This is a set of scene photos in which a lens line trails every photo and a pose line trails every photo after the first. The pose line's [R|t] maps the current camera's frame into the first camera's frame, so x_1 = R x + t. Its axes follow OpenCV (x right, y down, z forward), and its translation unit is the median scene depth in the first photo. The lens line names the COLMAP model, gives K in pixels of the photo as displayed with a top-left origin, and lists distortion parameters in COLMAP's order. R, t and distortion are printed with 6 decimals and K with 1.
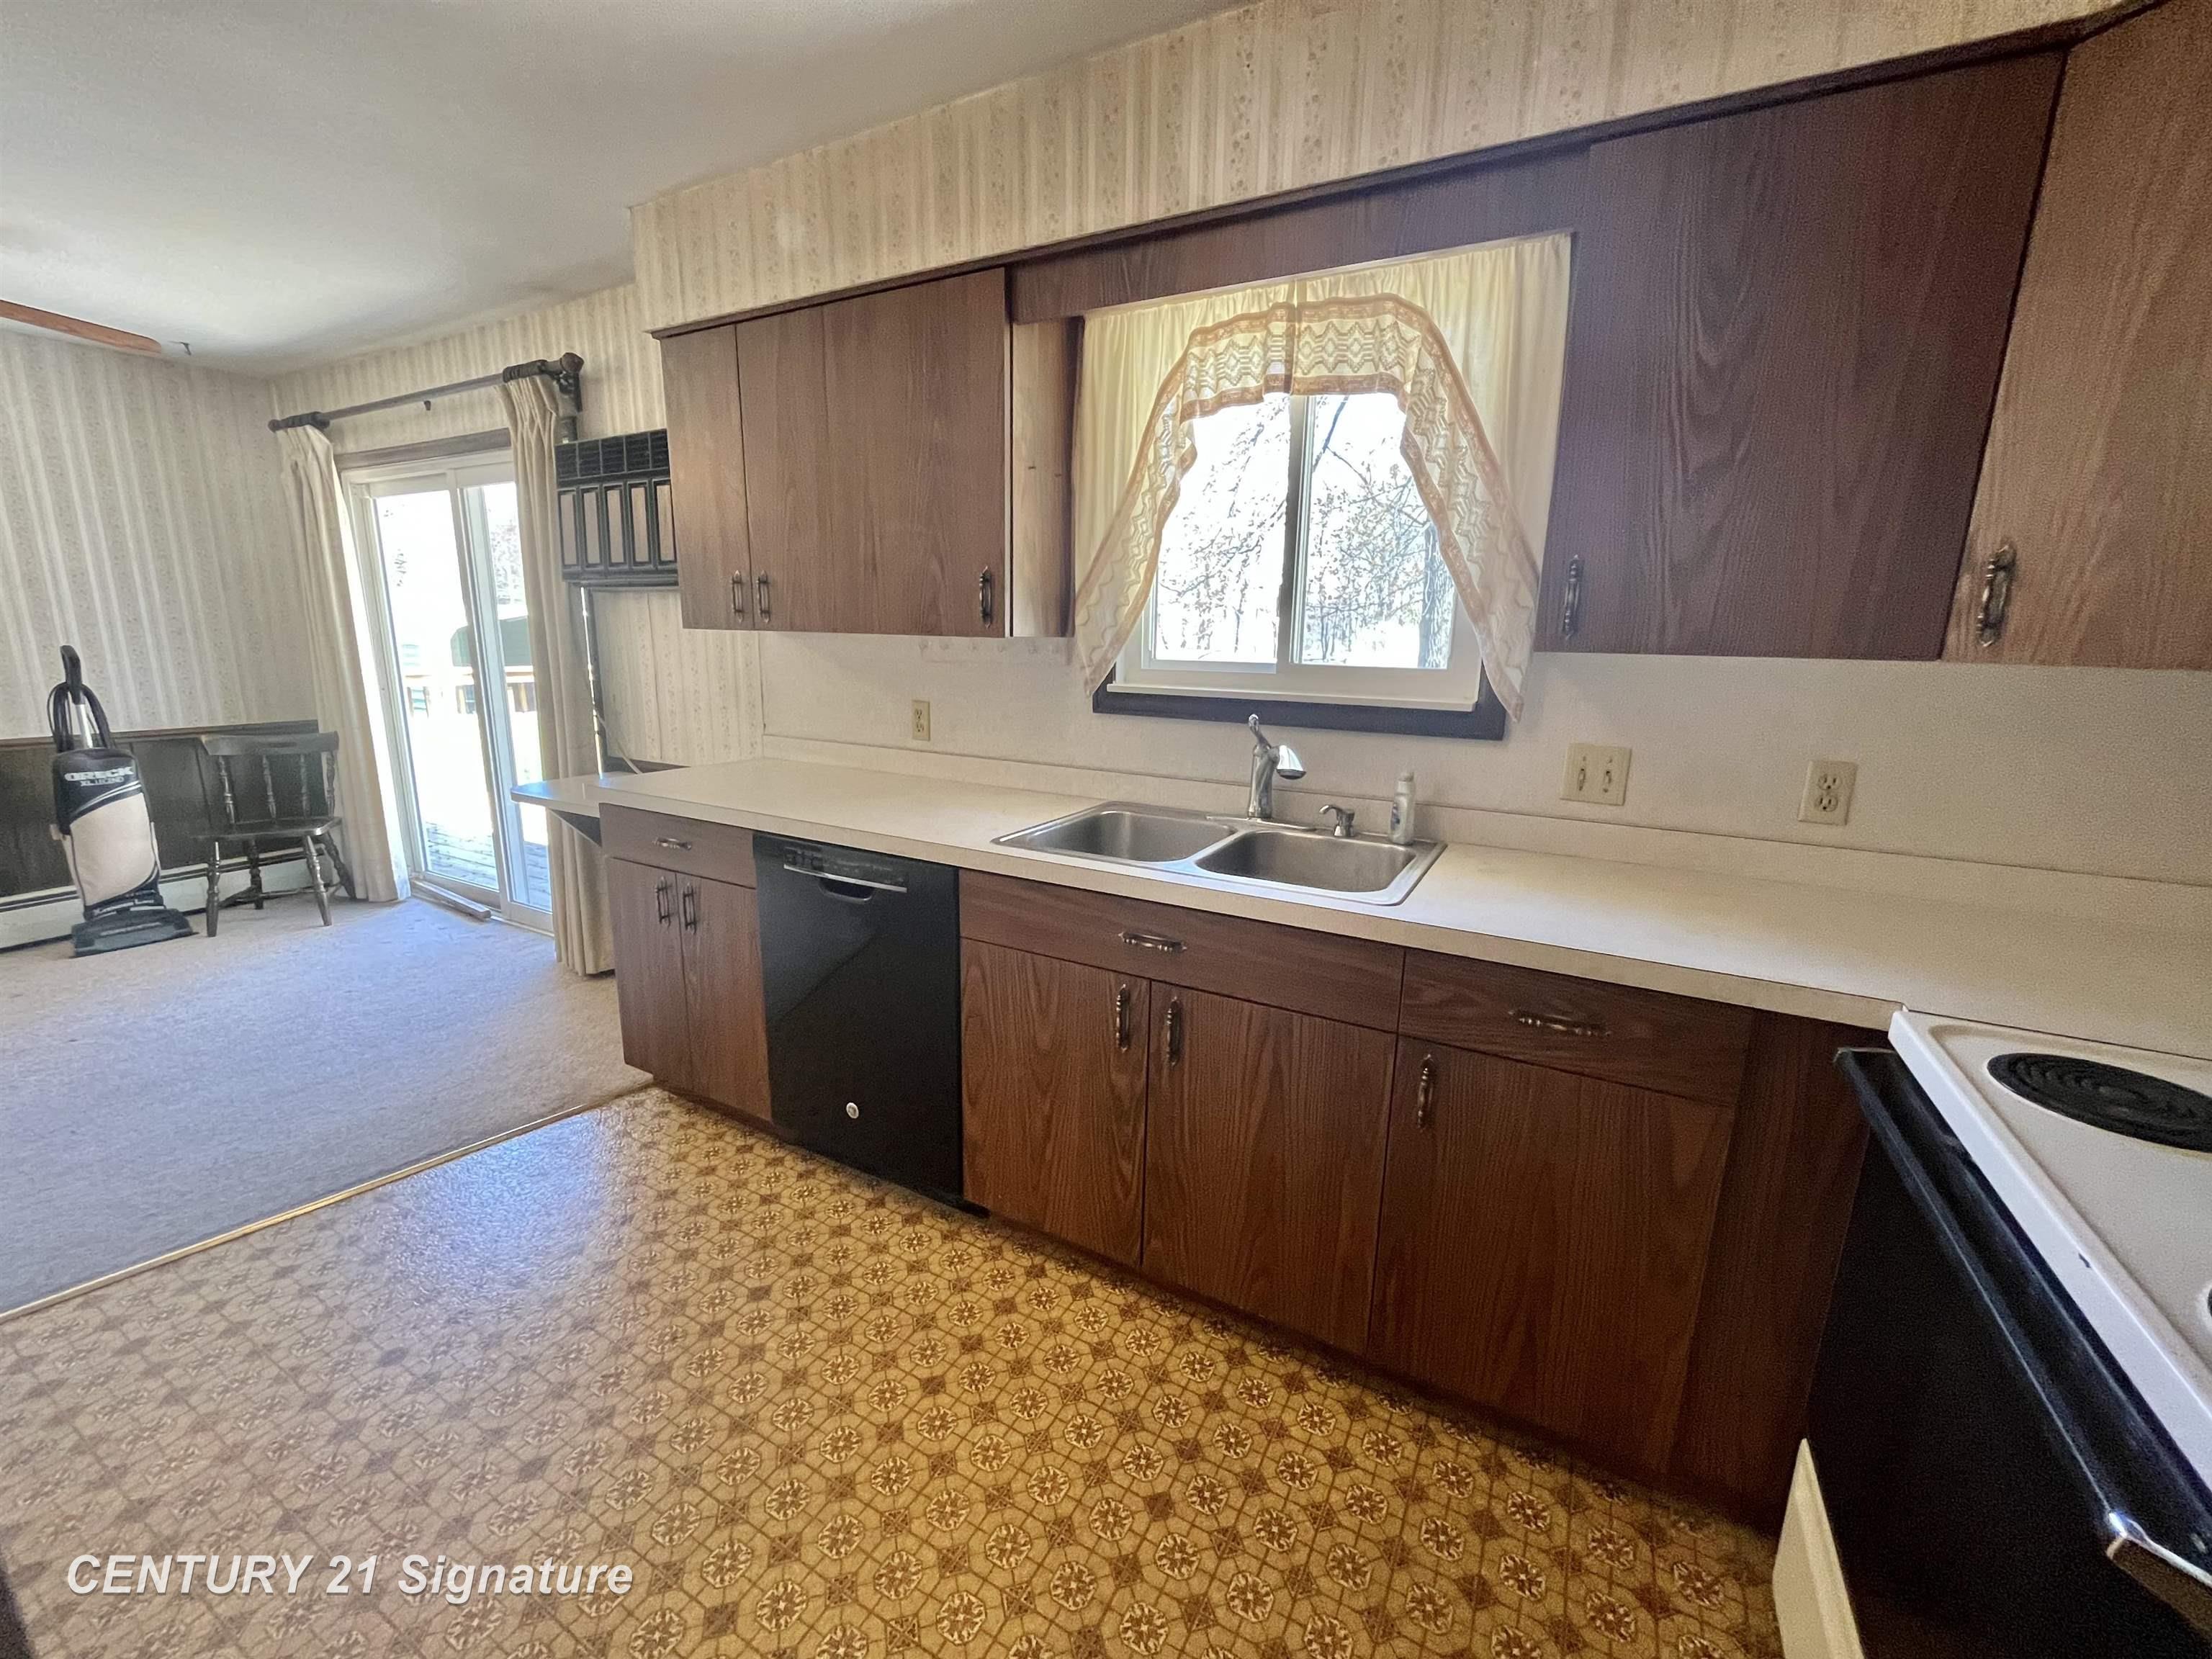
lens RADIAL K [[890.8, 0, 1104.7], [0, 890.8, 826.9], [0, 0, 1]] dist [-0.004015, -0.000432]
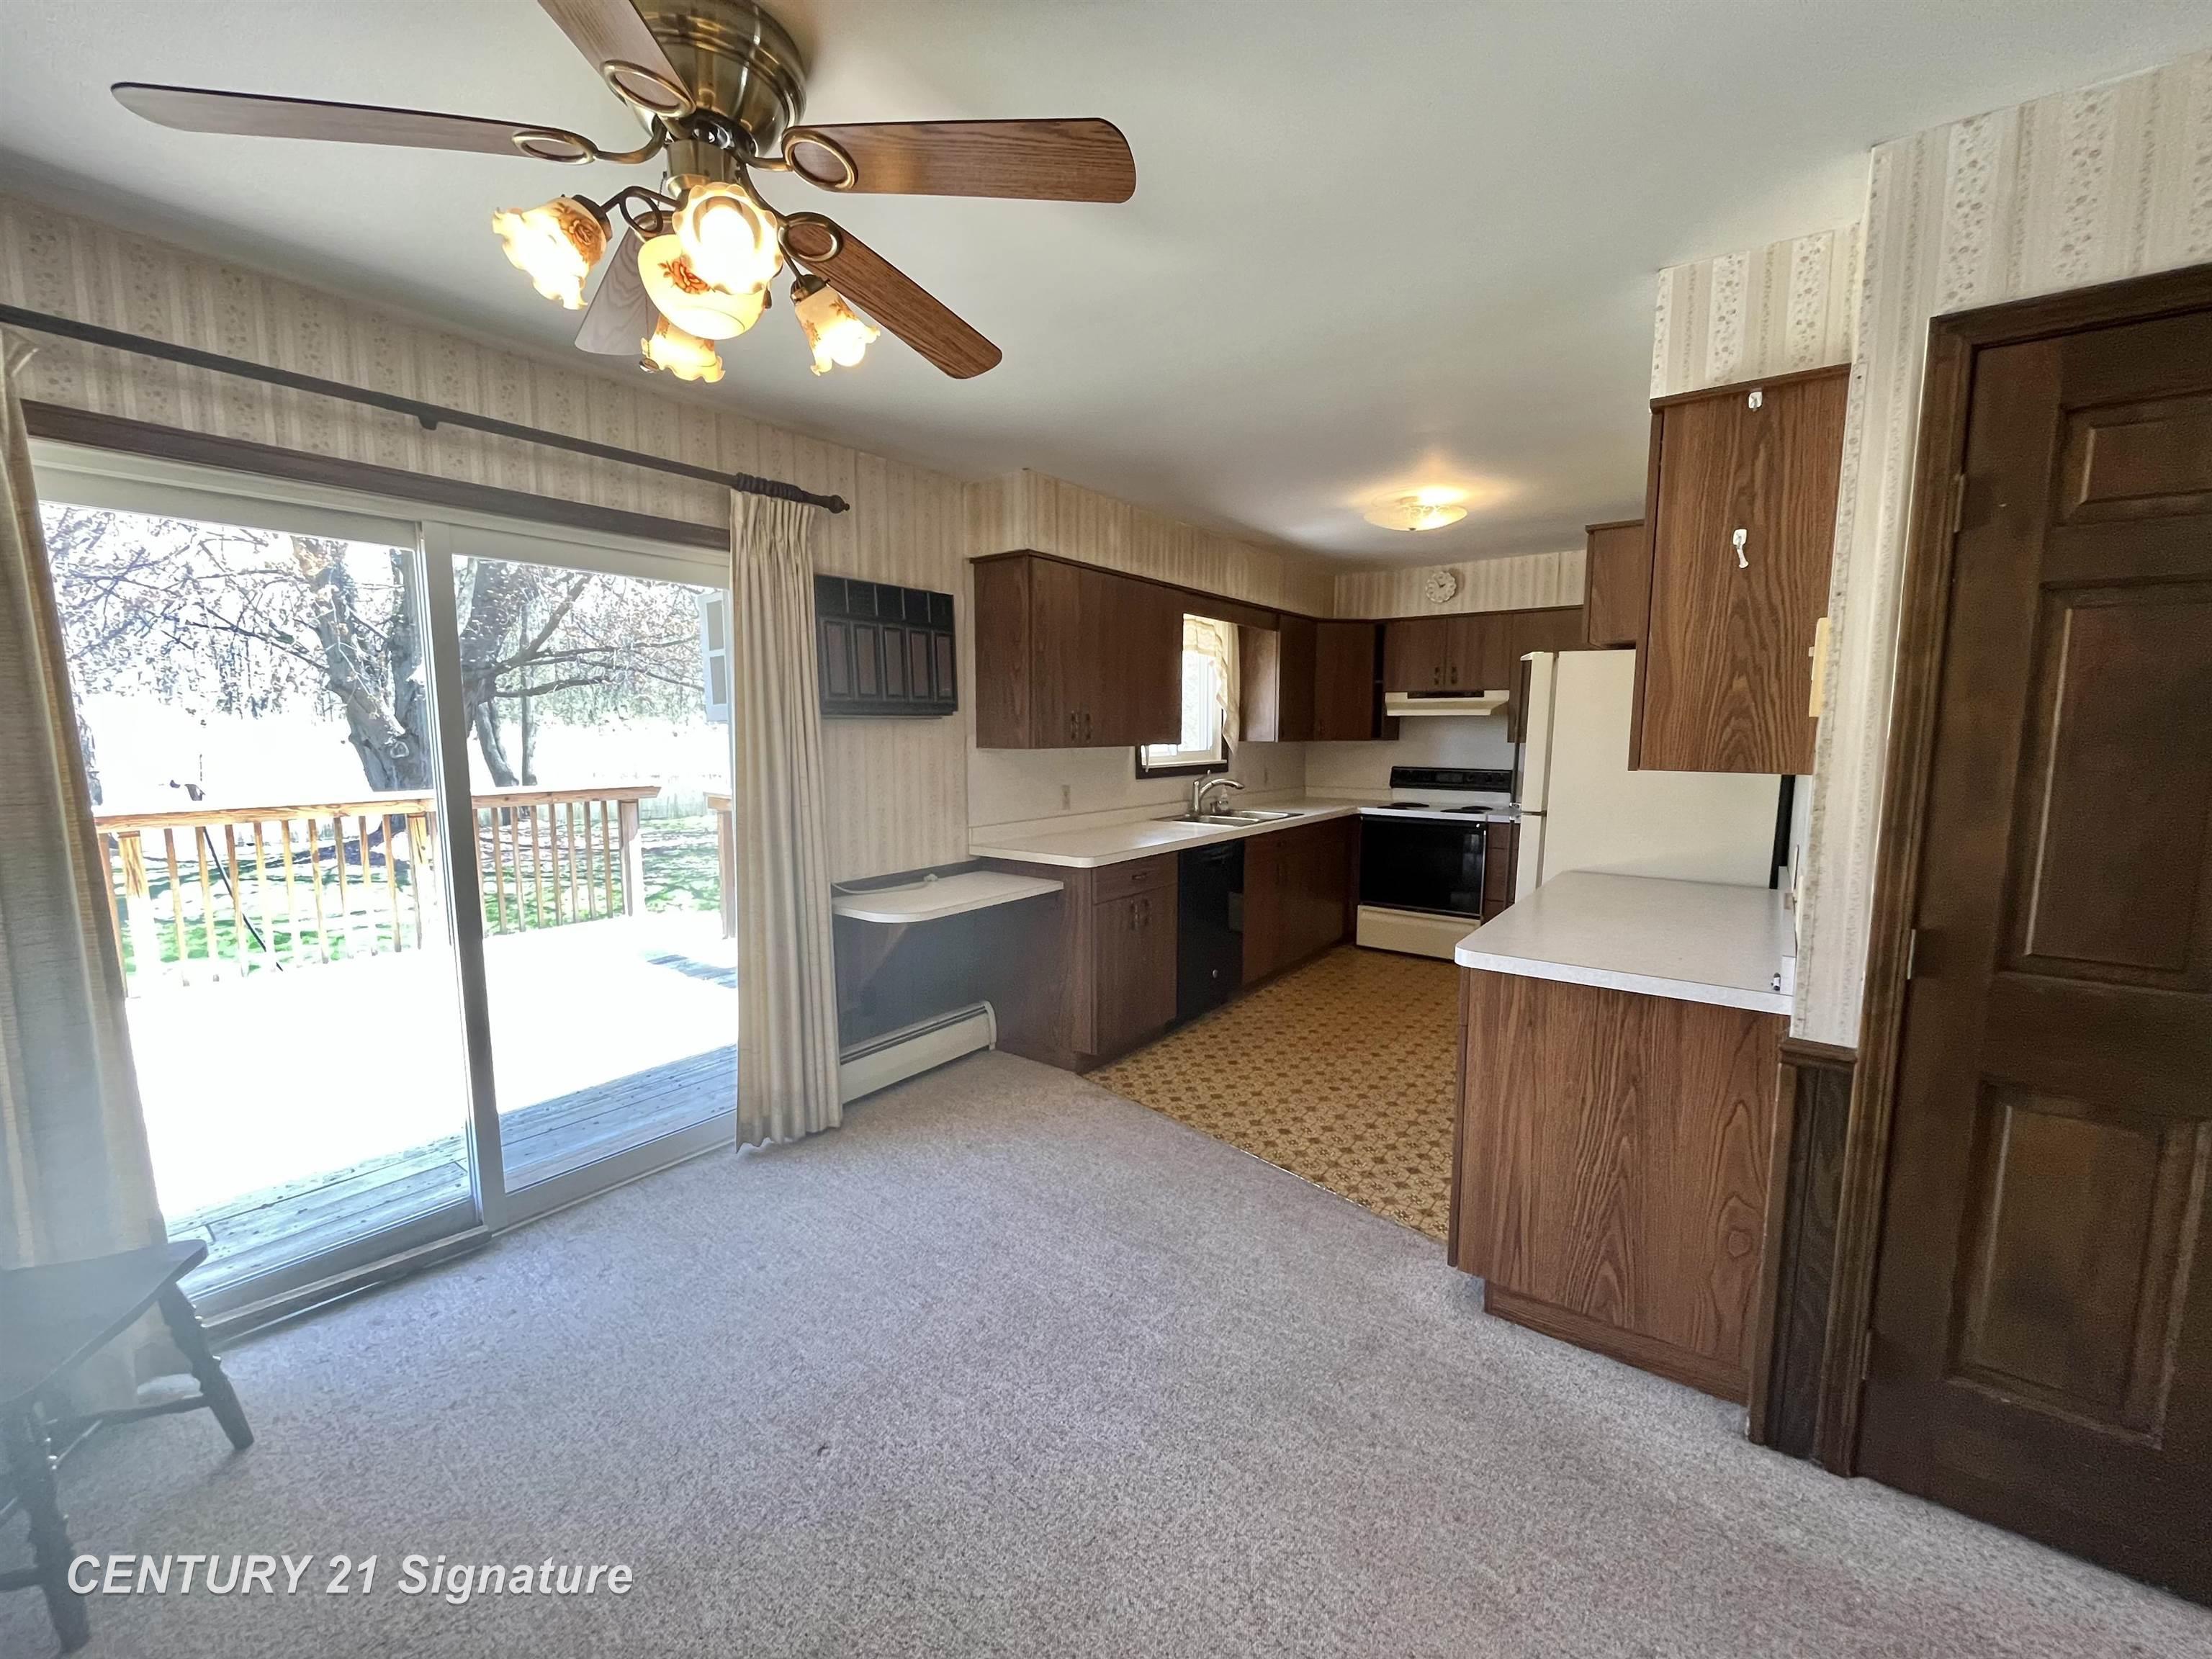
lens RADIAL K [[890.8, 0, 1104.7], [0, 890.8, 826.9], [0, 0, 1]] dist [-0.004015, -0.000432]
pose [[0.137607, -0.130896, 0.981800, -2.295707], [0.213867, 0.971774, 0.099584, -0.270688], [-0.967122, 0.196271, 0.161717, 0.846847]]
